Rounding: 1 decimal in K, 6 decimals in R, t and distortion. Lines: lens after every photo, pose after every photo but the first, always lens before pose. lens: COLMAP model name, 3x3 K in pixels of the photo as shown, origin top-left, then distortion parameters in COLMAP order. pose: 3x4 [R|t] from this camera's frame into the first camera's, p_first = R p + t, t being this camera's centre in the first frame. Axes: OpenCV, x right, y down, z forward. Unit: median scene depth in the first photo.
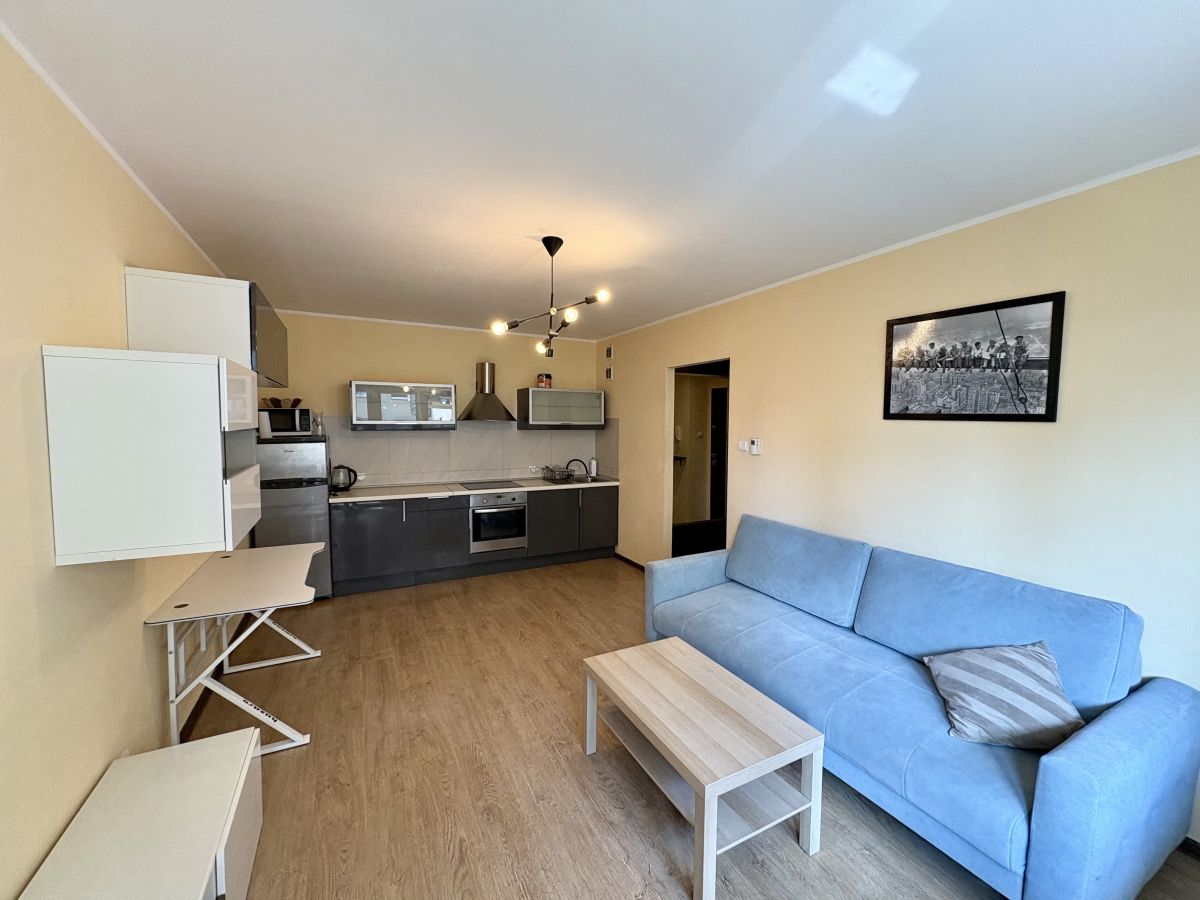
lens RADIAL K [[480.9, 0, 600.0], [0, 480.9, 450.0], [0, 0, 1]] dist [-0.001066, -0.000026]
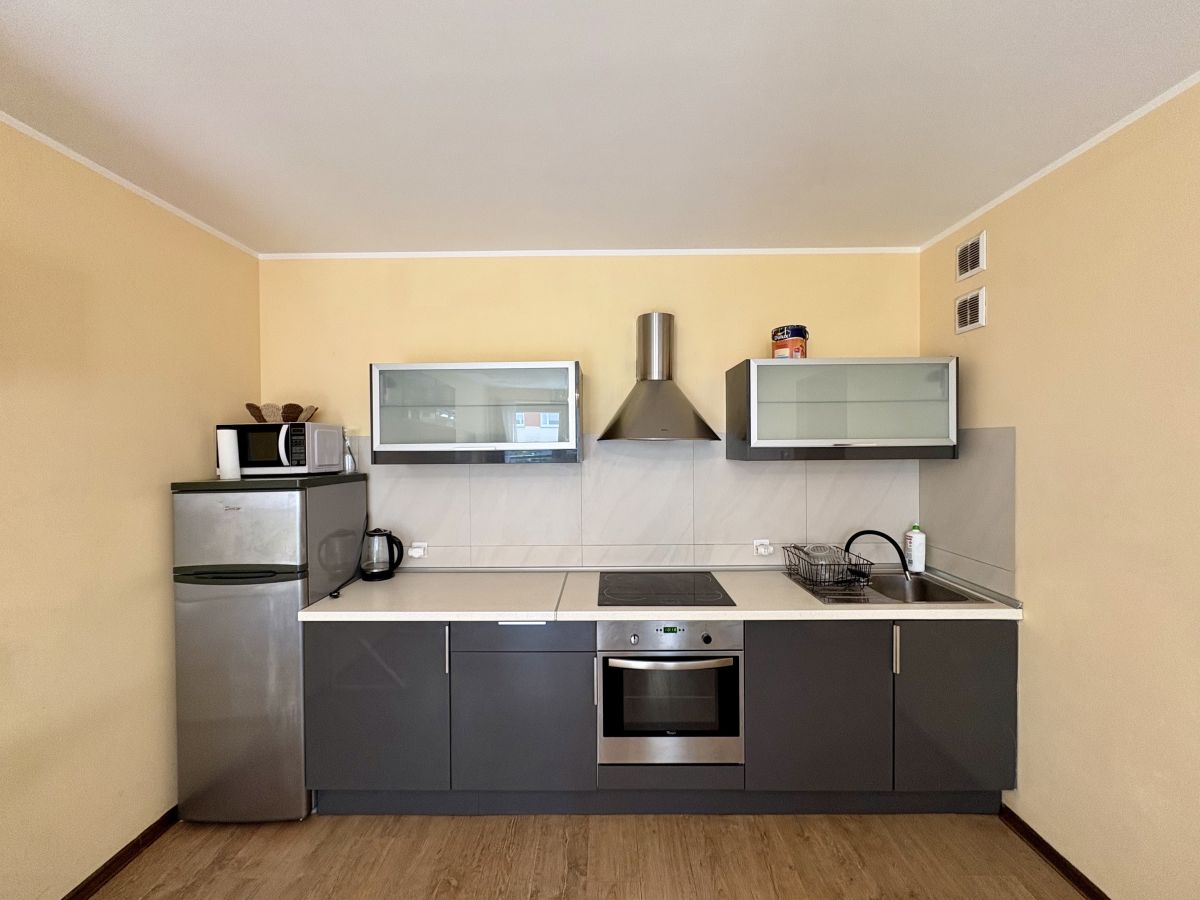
lens RADIAL K [[480.9, 0, 600.0], [0, 480.9, 450.0], [0, 0, 1]] dist [-0.001066, -0.000026]
pose [[0.882008, -0.008943, -0.471150, -0.066221], [-0.013341, 0.998945, -0.043937, -0.030903], [0.471046, 0.045039, 0.880958, 0.570783]]
